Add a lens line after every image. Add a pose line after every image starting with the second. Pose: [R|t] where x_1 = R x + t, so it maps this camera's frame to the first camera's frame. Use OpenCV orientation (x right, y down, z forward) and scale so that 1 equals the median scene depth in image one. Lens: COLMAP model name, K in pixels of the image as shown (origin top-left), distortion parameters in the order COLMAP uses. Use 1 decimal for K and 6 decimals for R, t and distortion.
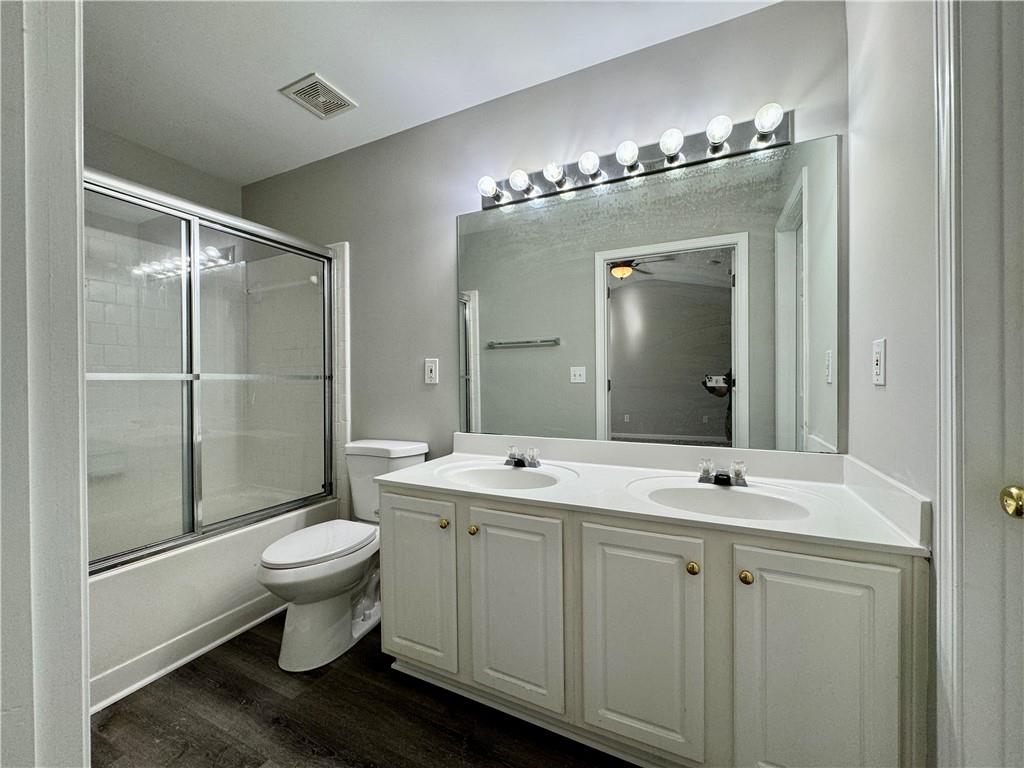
lens RADIAL K [[410.7, 0, 511.1], [0, 410.7, 384.0], [0, 0, 1]] dist [-0.001246, -0.000213]
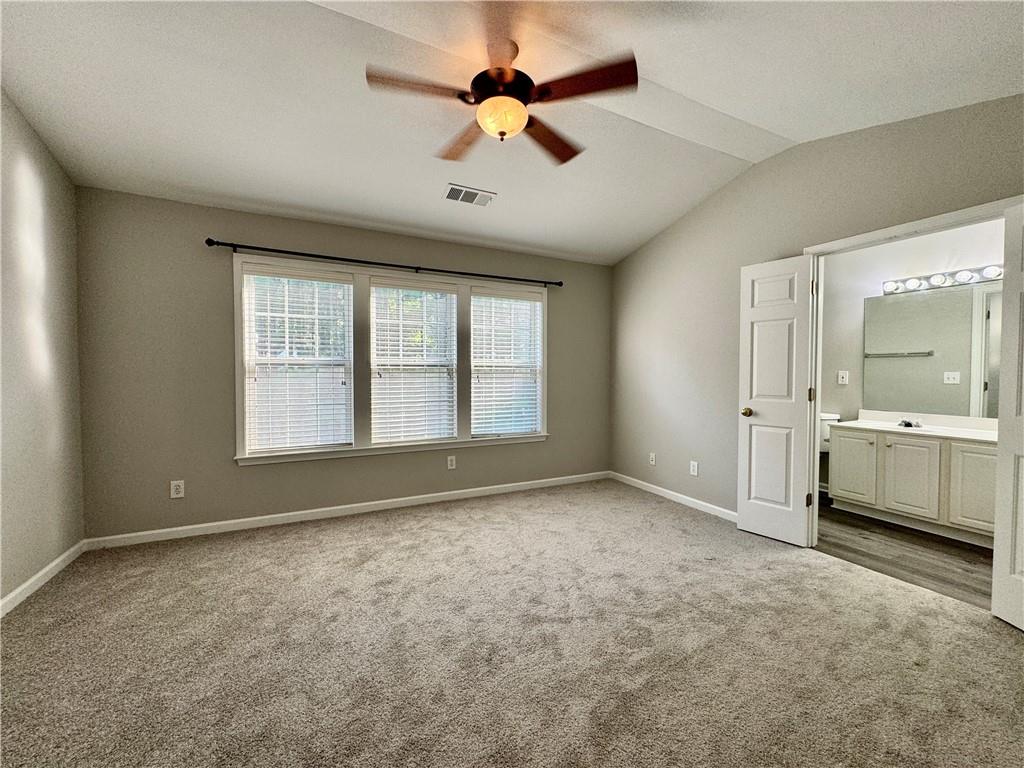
lens RADIAL K [[410.7, 0, 511.1], [0, 410.7, 384.0], [0, 0, 1]] dist [-0.001246, -0.000213]
pose [[0.789226, 0.023408, -0.613657, -0.284513], [-0.007768, 0.999574, 0.028137, -0.052022], [0.614054, -0.017440, 0.789071, -1.774100]]
